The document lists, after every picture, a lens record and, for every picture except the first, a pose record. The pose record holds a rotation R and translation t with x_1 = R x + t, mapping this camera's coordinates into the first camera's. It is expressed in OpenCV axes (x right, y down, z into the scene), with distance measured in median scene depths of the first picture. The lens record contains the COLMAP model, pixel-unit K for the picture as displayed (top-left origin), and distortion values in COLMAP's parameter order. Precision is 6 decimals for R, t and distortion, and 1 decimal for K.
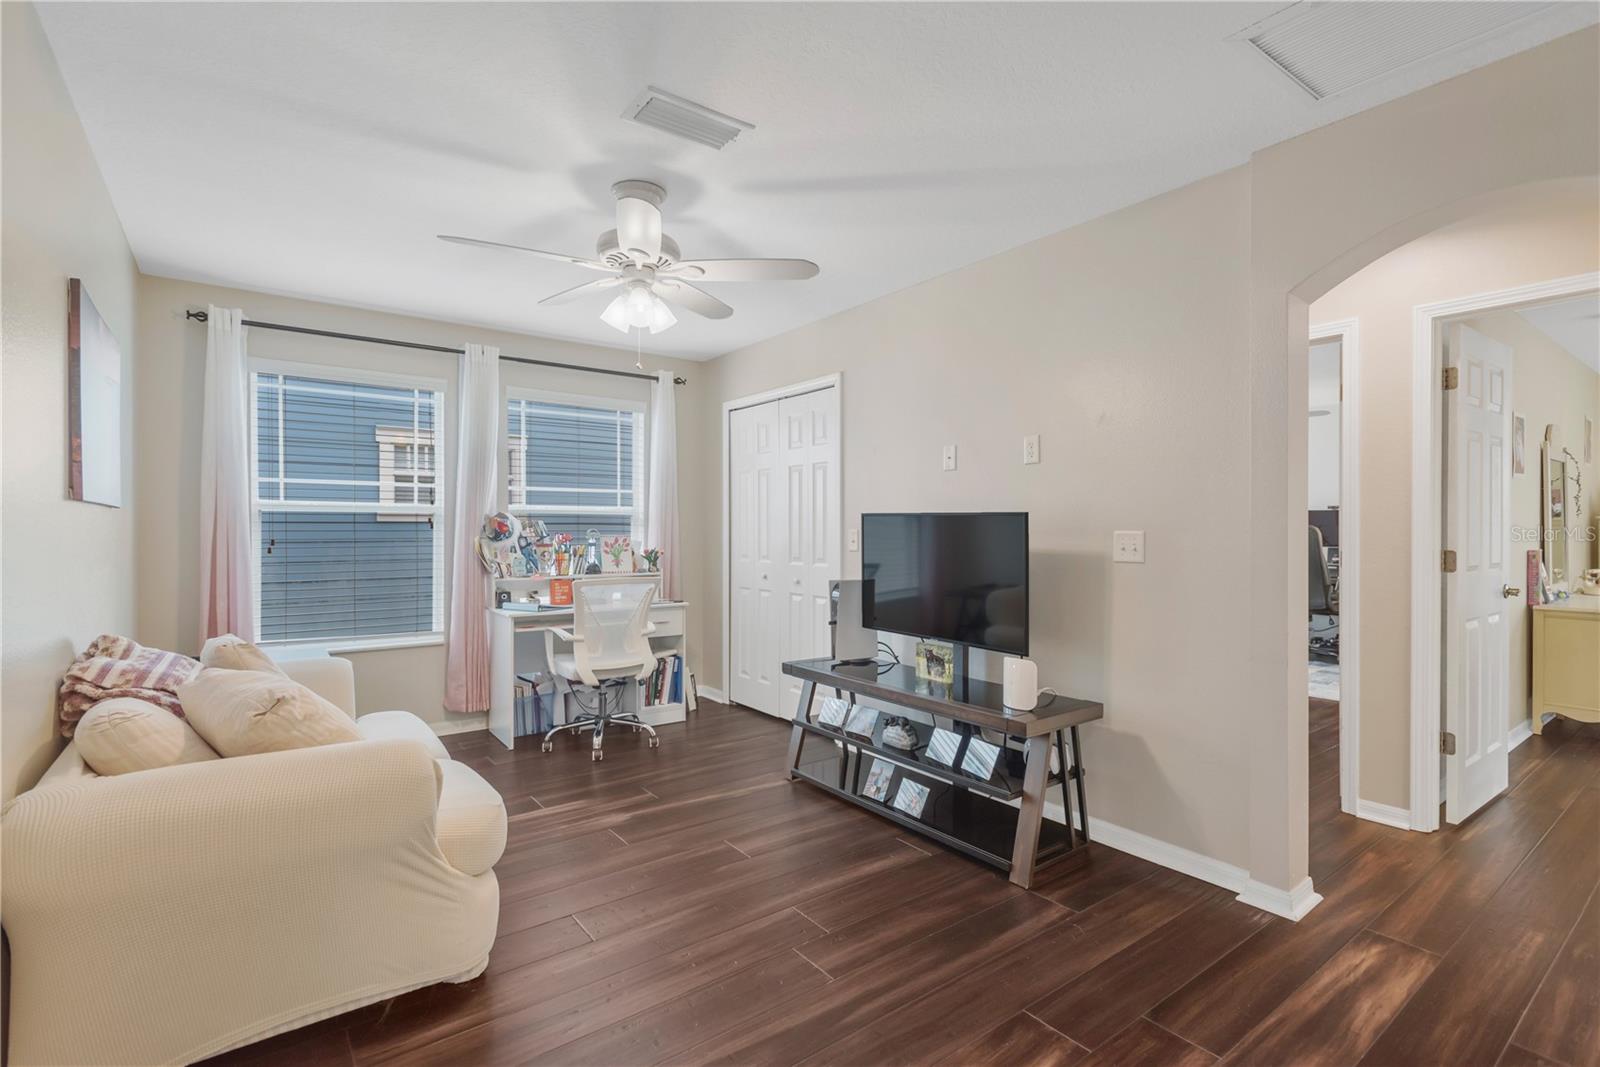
lens RADIAL K [[742.6, 0, 800.8], [0, 742.6, 532.1], [0, 0, 1]] dist [0.008300, -0.000986]
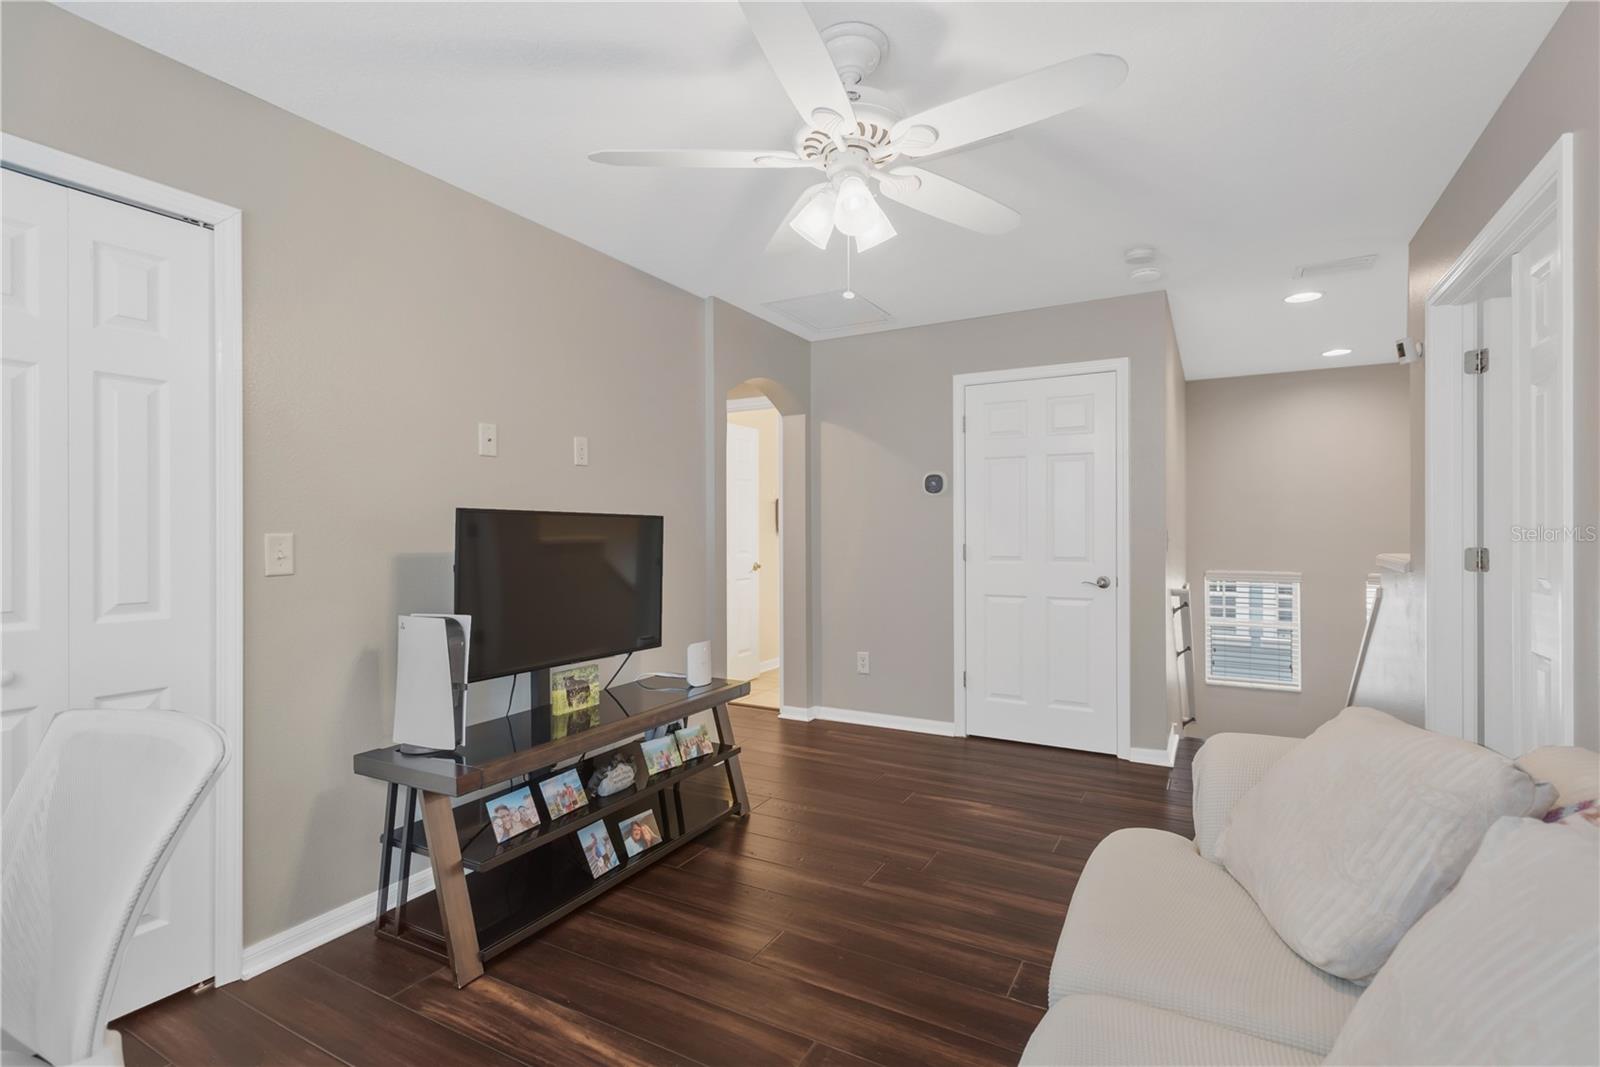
lens RADIAL K [[742.6, 0, 804.6], [0, 742.6, 527.9], [0, 0, 1]] dist [0.008300, -0.000986]
pose [[-0.402992, 0.002255, 0.915201, -0.706097], [0.002917, 0.999995, -0.001179, -0.006532], [-0.915199, 0.002195, -0.402997, 1.112797]]
